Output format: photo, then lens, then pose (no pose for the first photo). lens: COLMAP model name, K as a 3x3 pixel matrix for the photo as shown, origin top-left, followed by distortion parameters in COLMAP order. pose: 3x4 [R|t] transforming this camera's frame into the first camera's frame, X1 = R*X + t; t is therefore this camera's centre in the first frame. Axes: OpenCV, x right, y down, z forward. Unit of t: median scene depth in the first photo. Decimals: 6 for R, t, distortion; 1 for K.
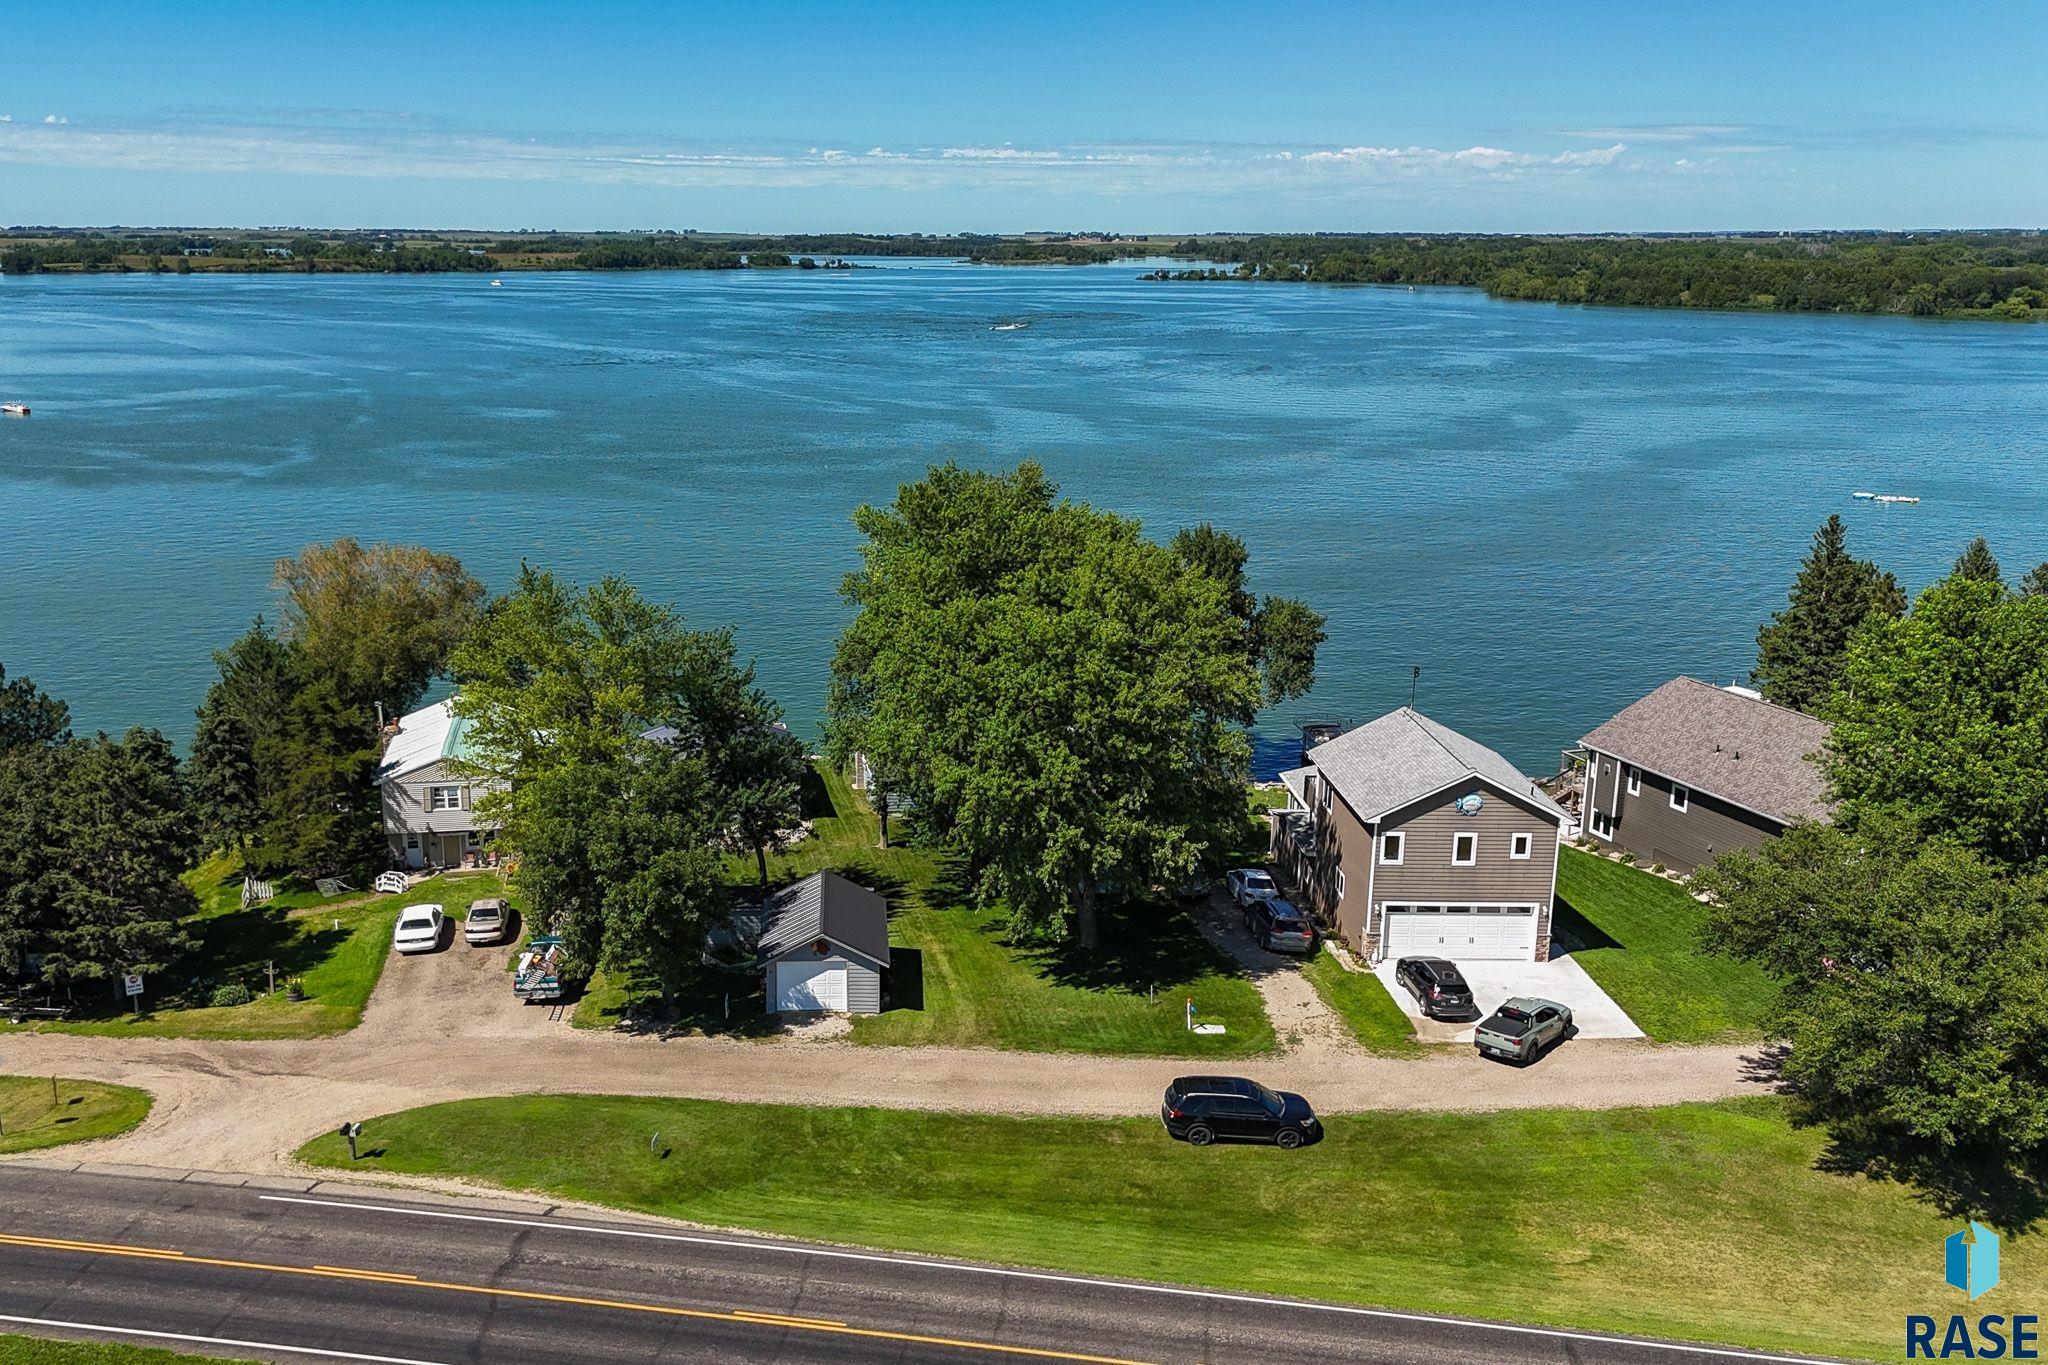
lens RADIAL K [[1732.1, 0, 889.1], [0, 1732.1, 681.7], [0, 0, 1]] dist [0.107136, -0.175411]
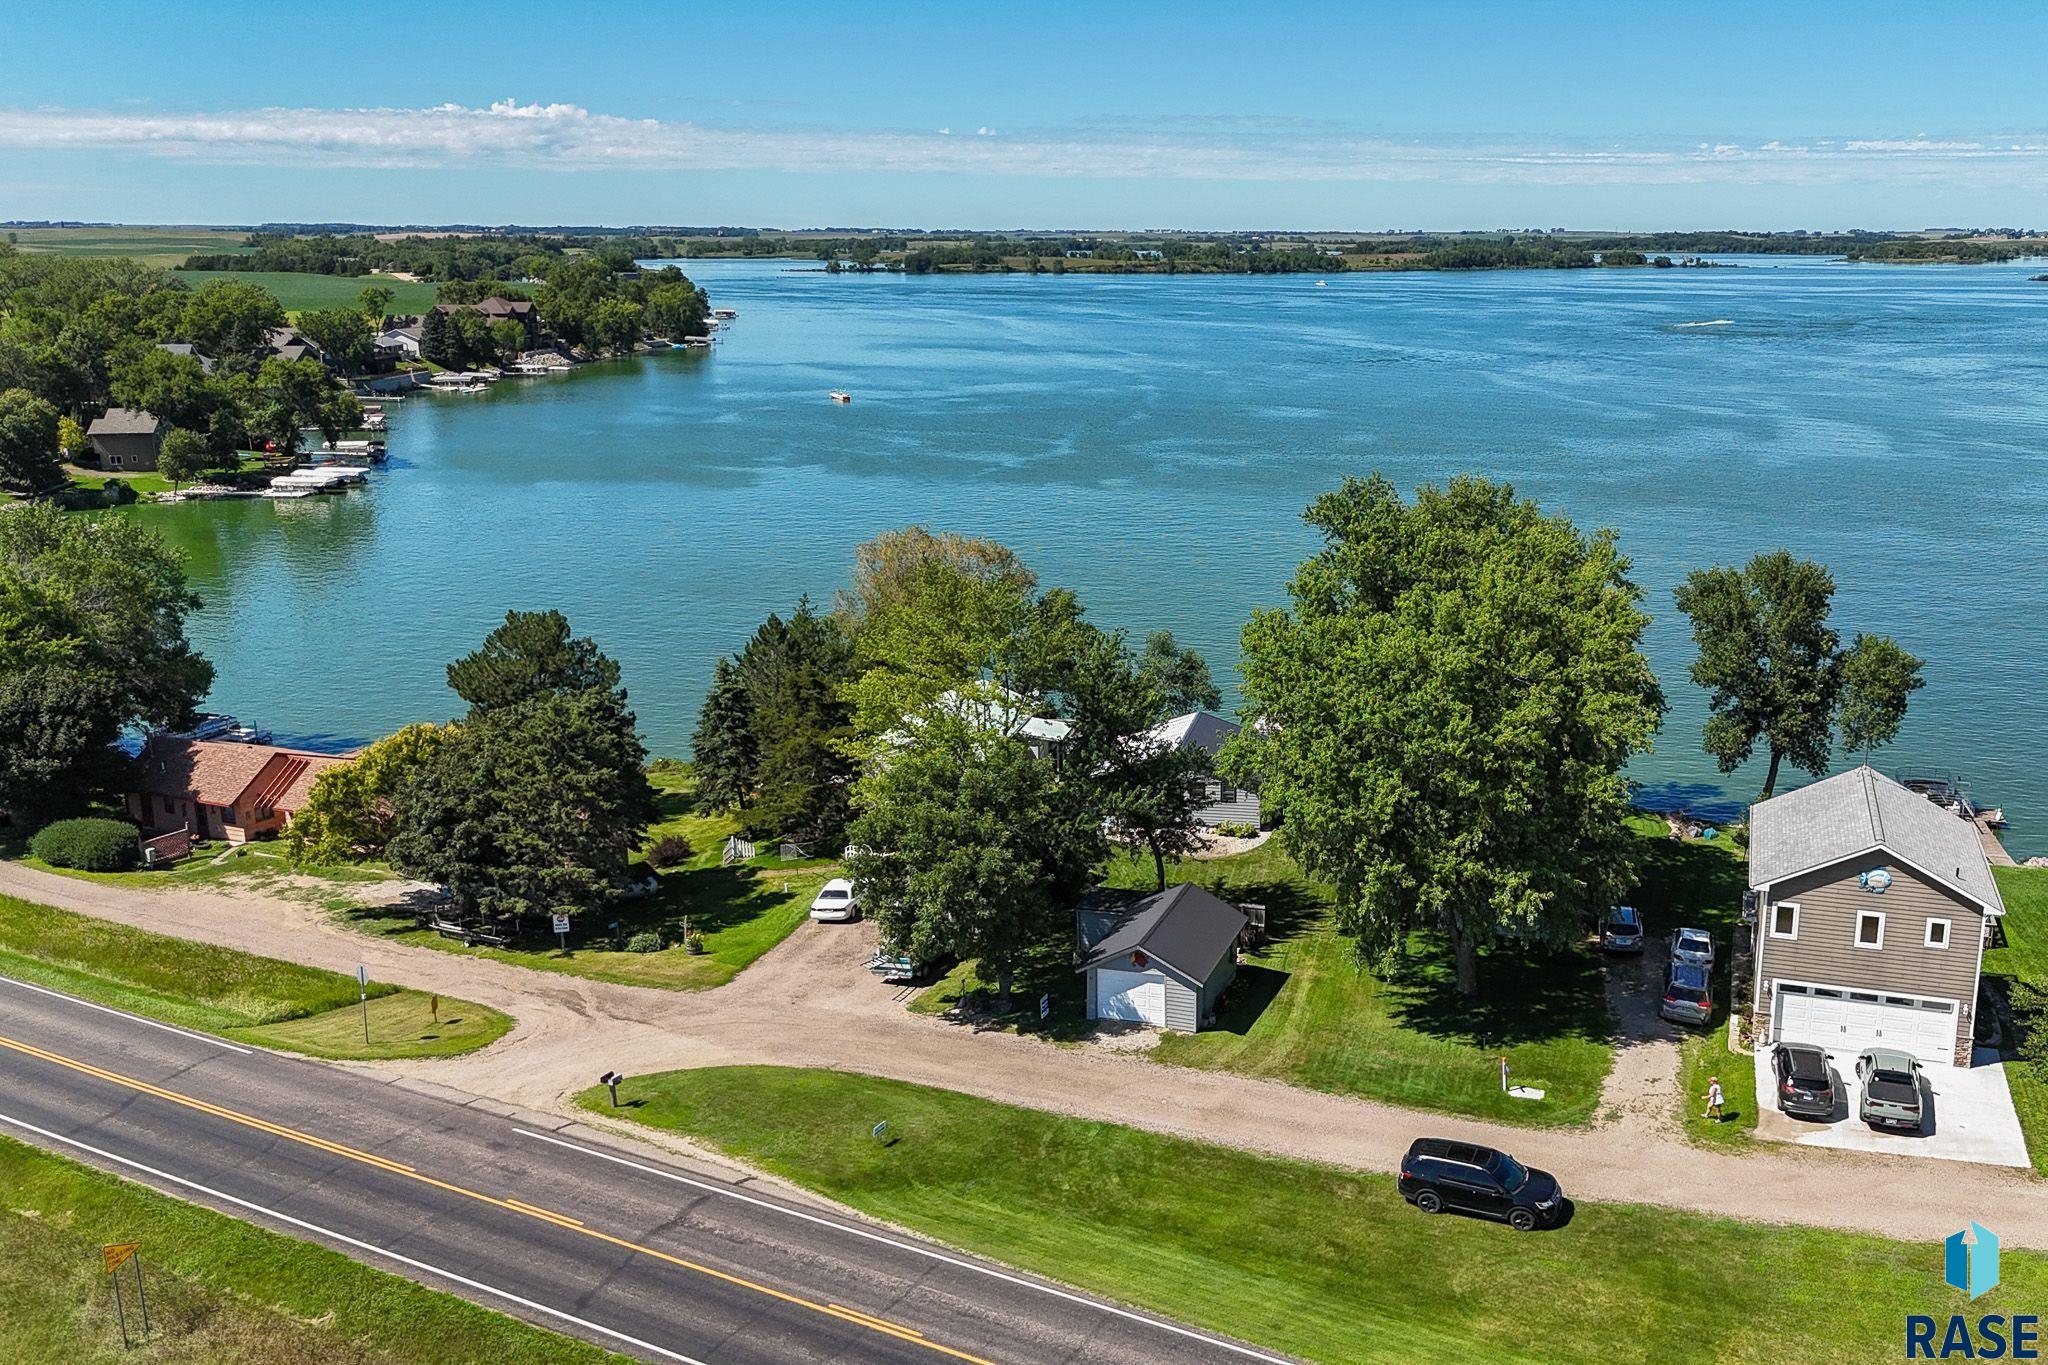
lens RADIAL K [[1741.8, 0, 1209.9], [0, 1741.8, 678.4], [0, 0, 1]] dist [0.094543, -0.144219]
pose [[0.961309, 0.068013, -0.266945, 0.267638], [-0.068875, 0.997606, 0.006143, -0.015932], [0.266724, 0.012480, 0.963692, 0.053670]]
